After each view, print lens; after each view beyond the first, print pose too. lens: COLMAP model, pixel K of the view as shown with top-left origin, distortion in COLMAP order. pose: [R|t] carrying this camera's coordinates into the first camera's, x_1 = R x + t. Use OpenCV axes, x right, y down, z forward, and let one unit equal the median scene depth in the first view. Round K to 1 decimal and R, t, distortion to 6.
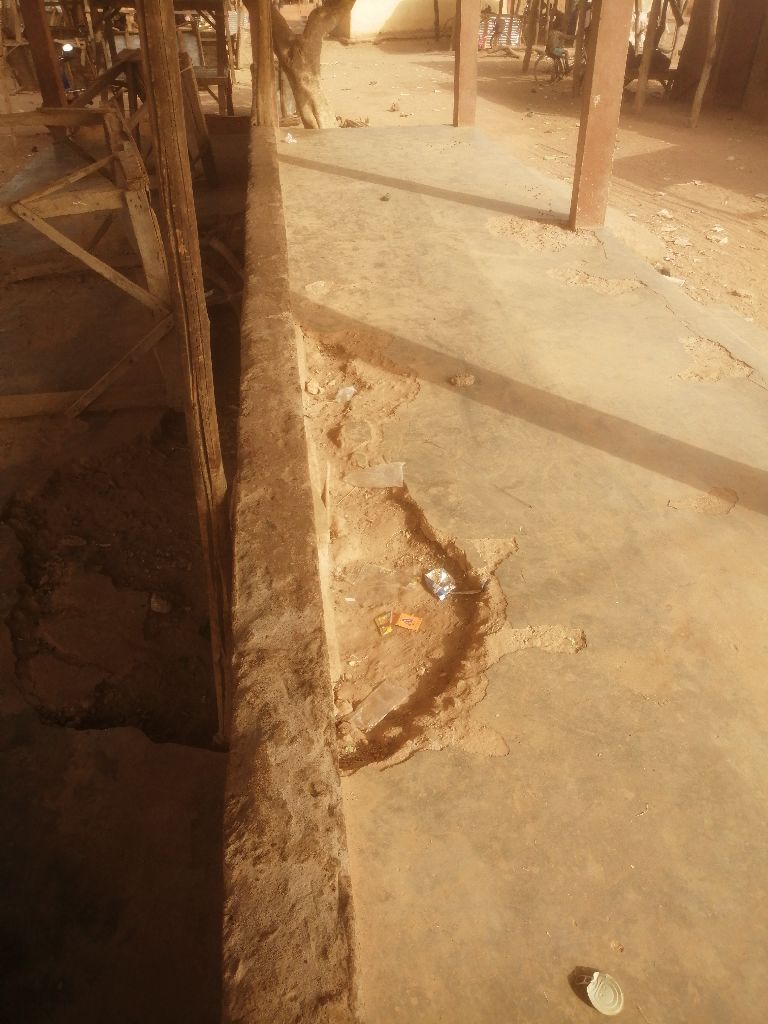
lens RADIAL K [[812.3, 0, 384.0], [0, 812.3, 512.0], [0, 0, 1]] dist [0.005673, -0.010737]
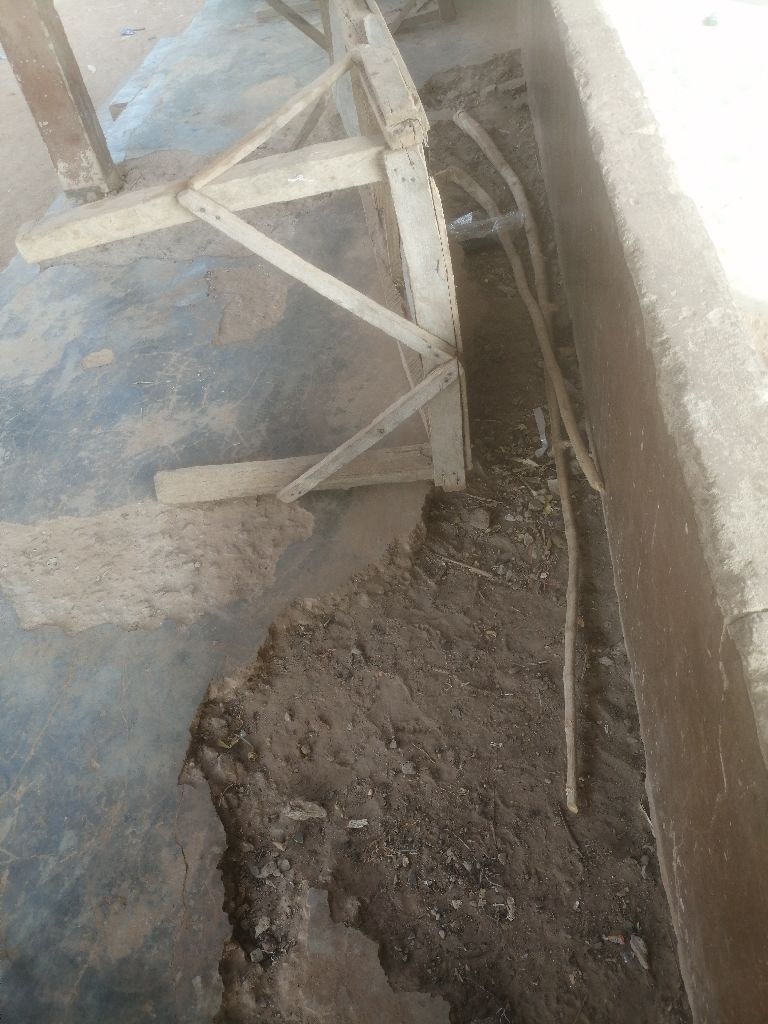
lens RADIAL K [[812.3, 0, 384.0], [0, 812.3, 512.0], [0, 0, 1]] dist [0.005673, -0.010737]
pose [[0.974767, 0.048705, -0.217846, -0.197170], [-0.001005, 0.976854, 0.213904, -0.283207], [0.223222, -0.208288, 0.952254, 0.470159]]
